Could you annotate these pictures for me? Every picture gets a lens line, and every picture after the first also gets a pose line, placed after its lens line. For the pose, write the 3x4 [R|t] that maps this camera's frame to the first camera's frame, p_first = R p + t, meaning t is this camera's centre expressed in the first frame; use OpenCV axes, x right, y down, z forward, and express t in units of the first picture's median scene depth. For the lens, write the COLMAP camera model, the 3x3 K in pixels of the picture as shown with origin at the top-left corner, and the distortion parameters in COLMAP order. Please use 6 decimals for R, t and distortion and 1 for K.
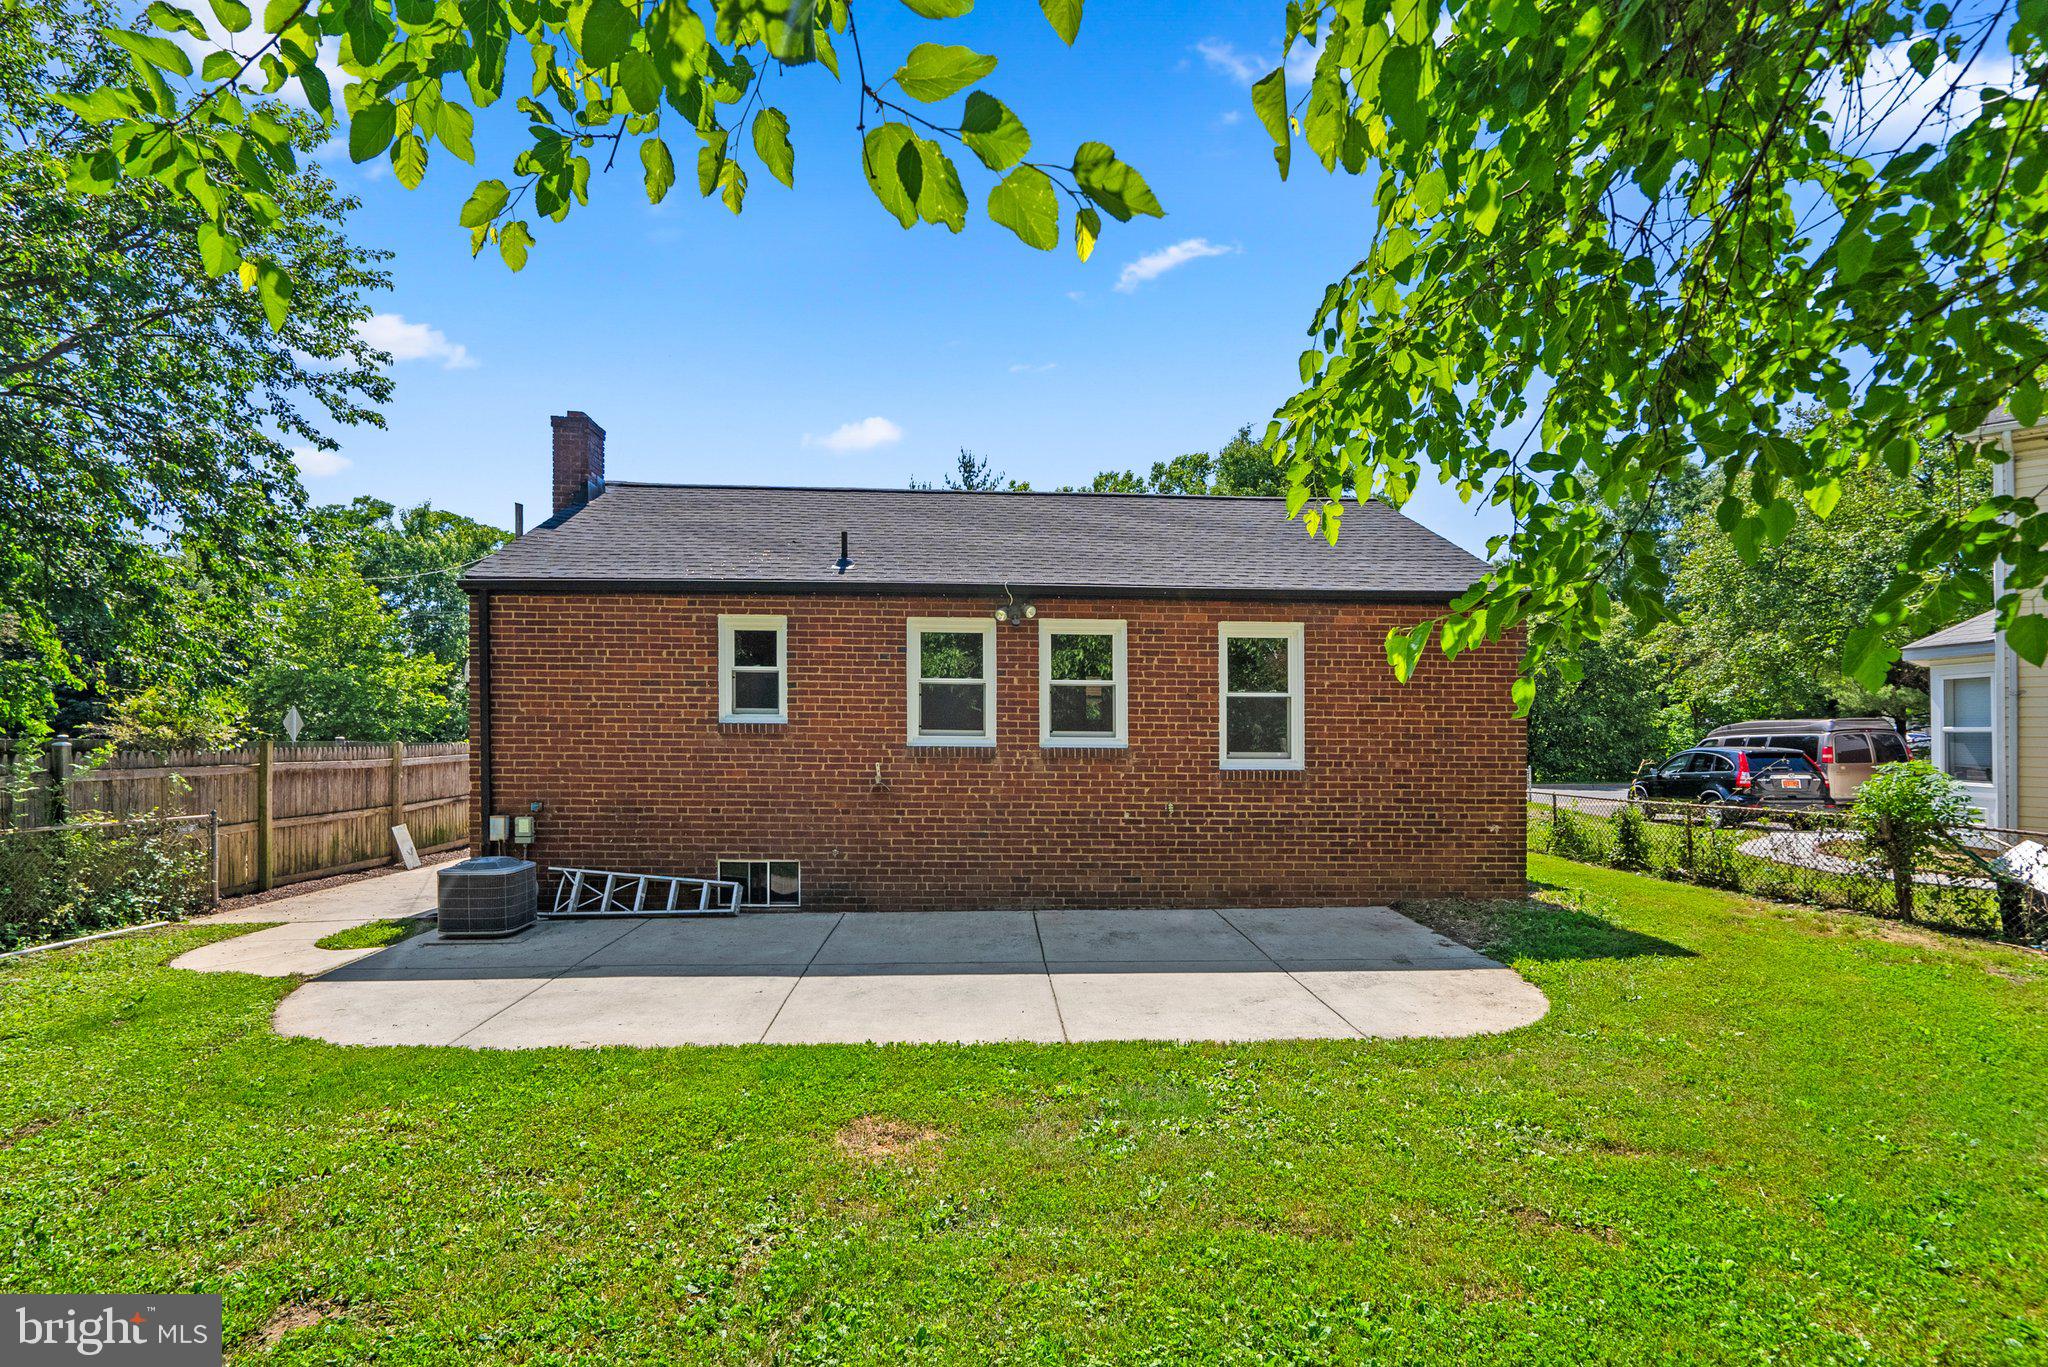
lens RADIAL K [[927.5, 0, 1058.8], [0, 927.5, 746.7], [0, 0, 1]] dist [-0.001727, -0.000537]
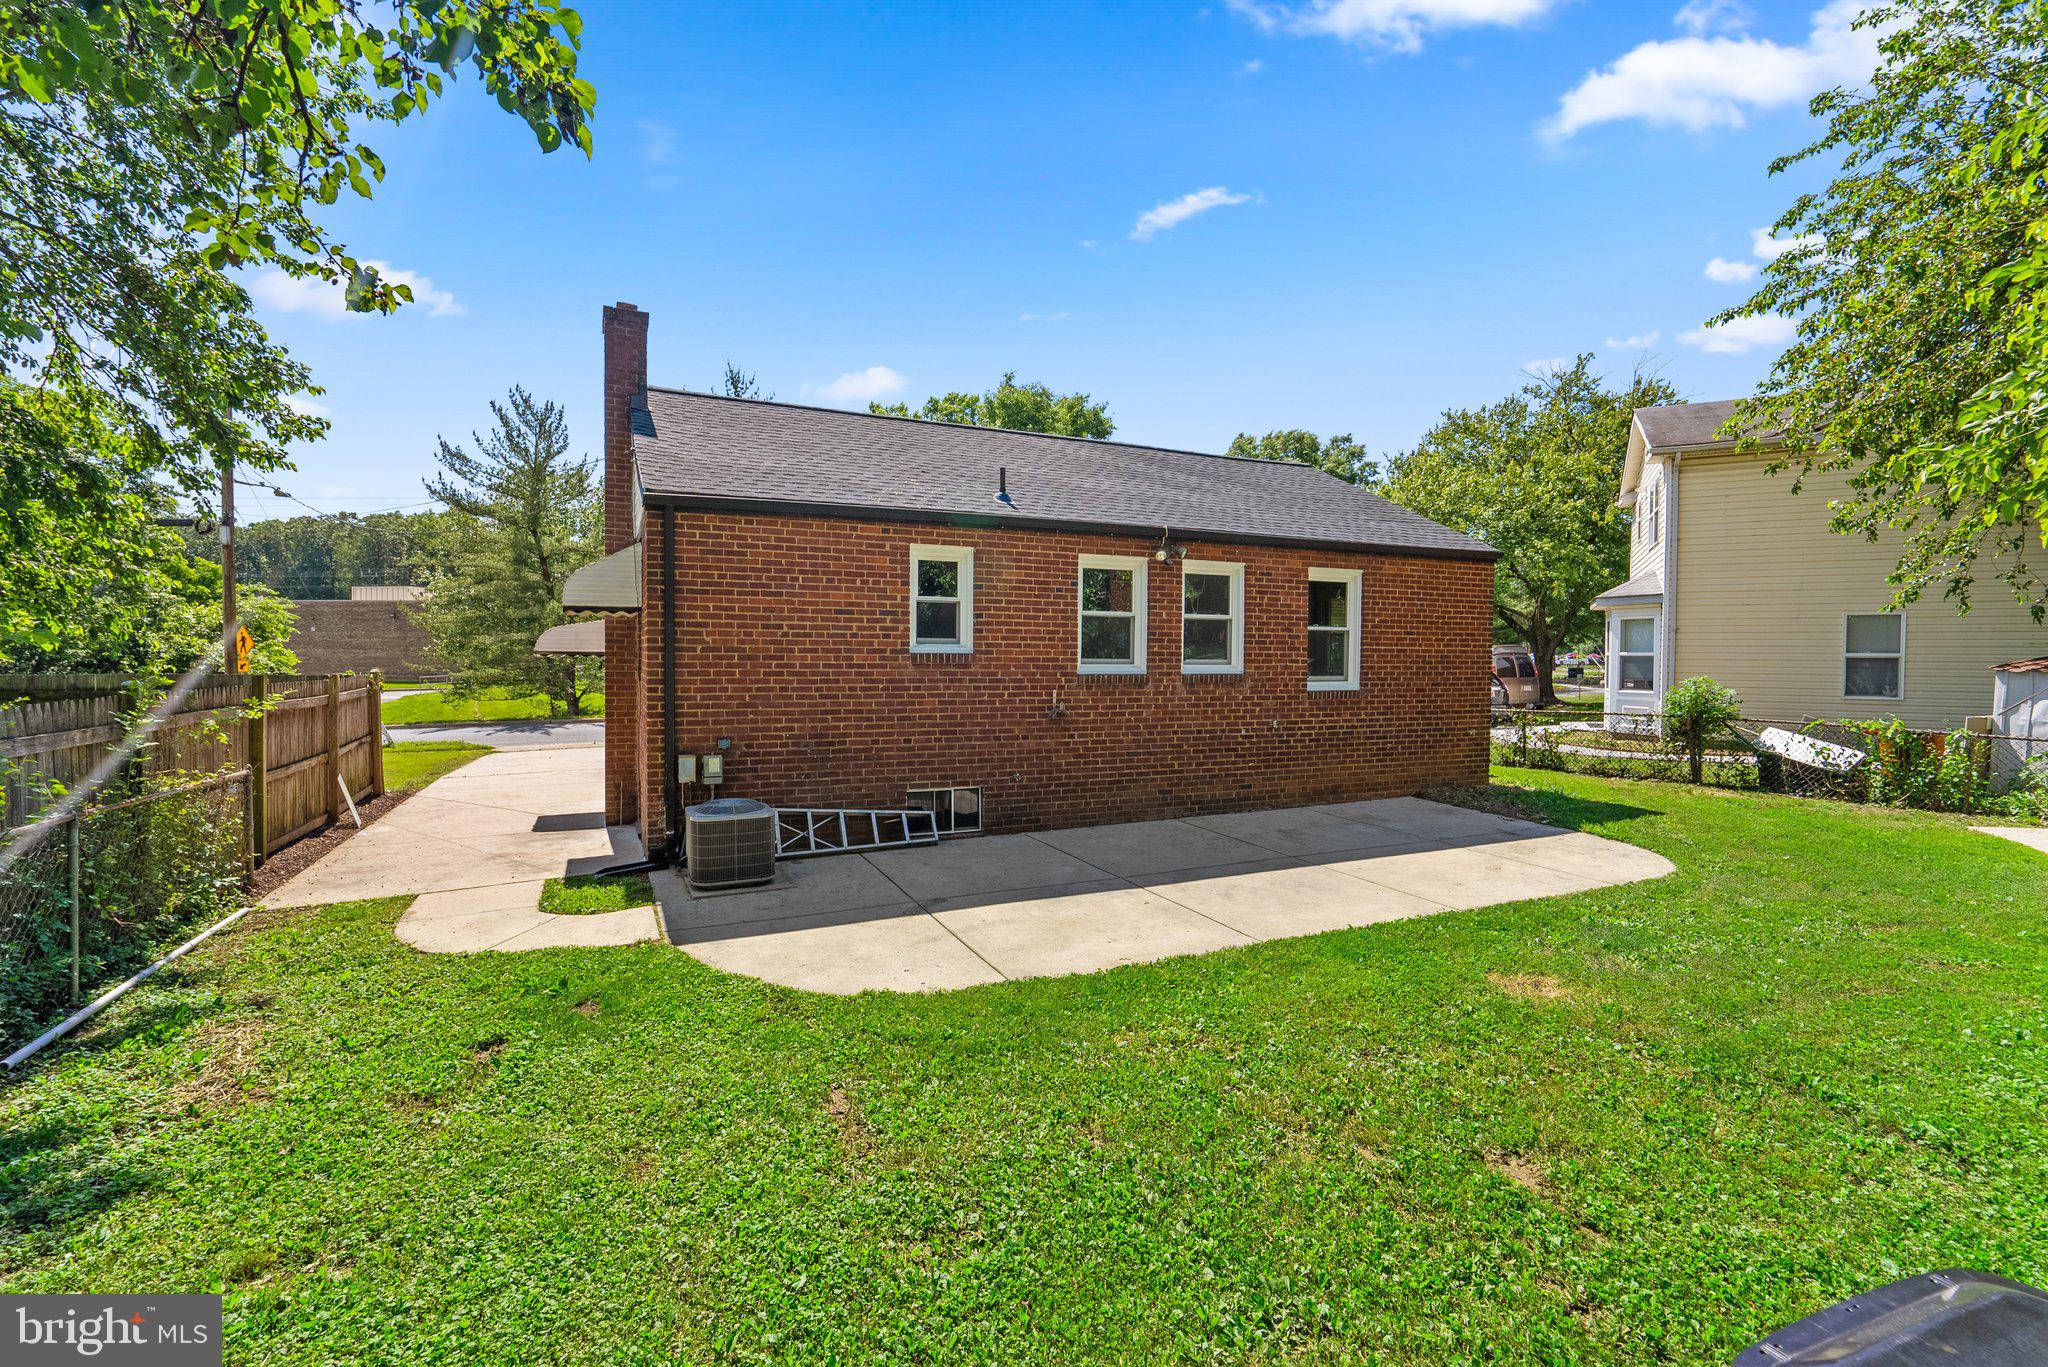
lens RADIAL K [[927.5, 0, 987.2], [0, 927.5, 682.8], [0, 0, 1]] dist [-0.001727, -0.000537]
pose [[0.926011, -0.014231, 0.377229, -0.663196], [0.005816, 0.999708, 0.023437, -0.016328], [-0.377453, -0.019509, 0.925823, 0.045790]]
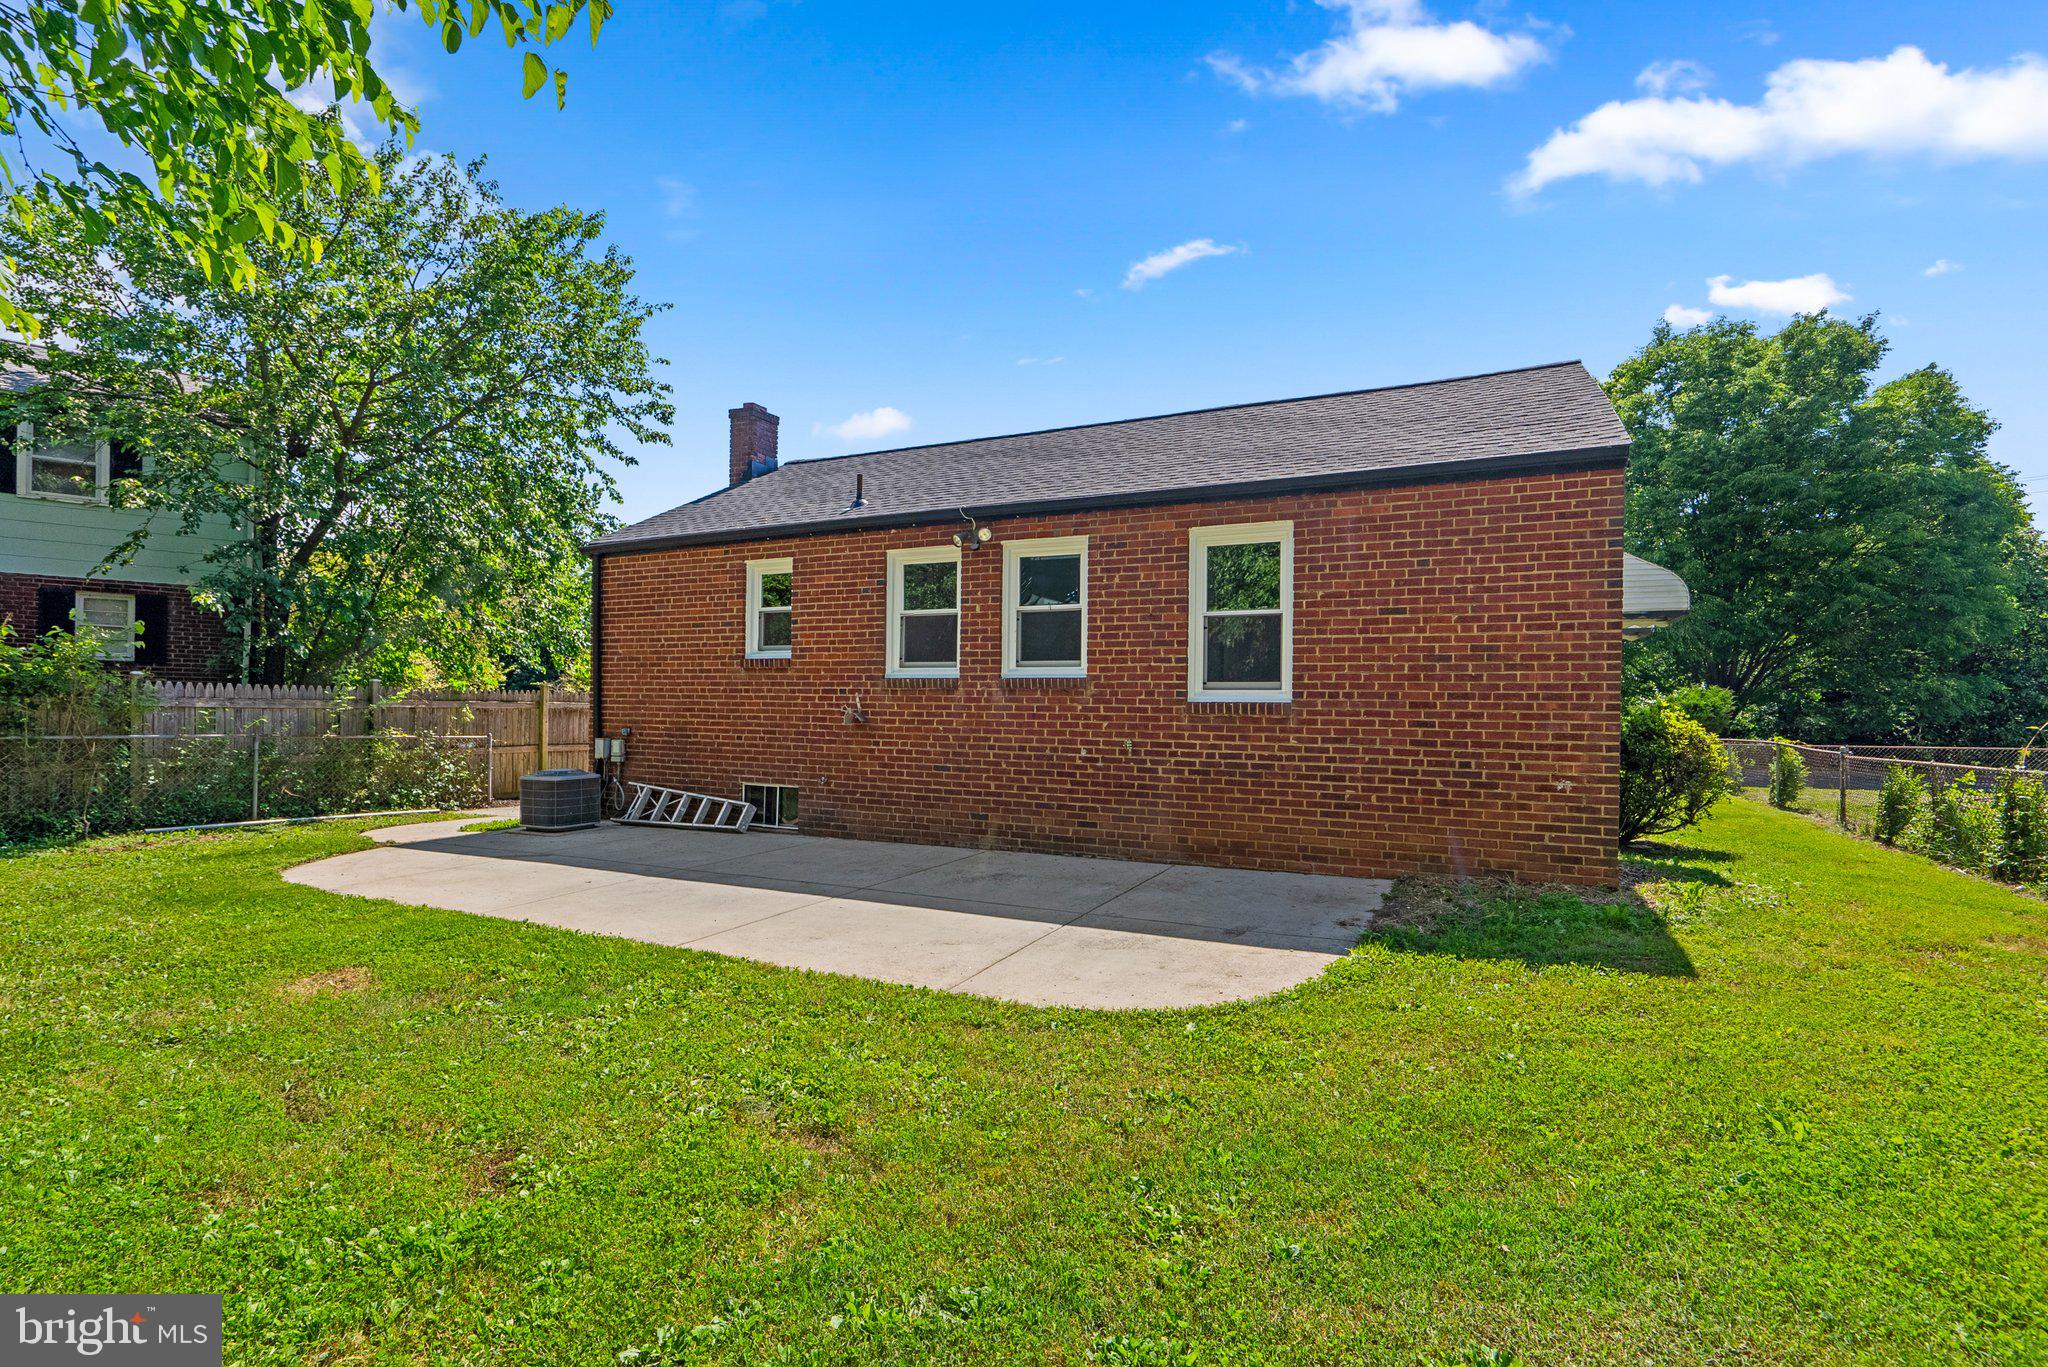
lens RADIAL K [[927.5, 0, 1006.5], [0, 927.5, 702.0], [0, 0, 1]] dist [-0.001727, -0.000537]
pose [[0.880747, 0.001271, -0.473585, 0.432479], [-0.011911, 0.999739, -0.019469, 0.043709], [0.473437, 0.022789, 0.880533, 0.173805]]
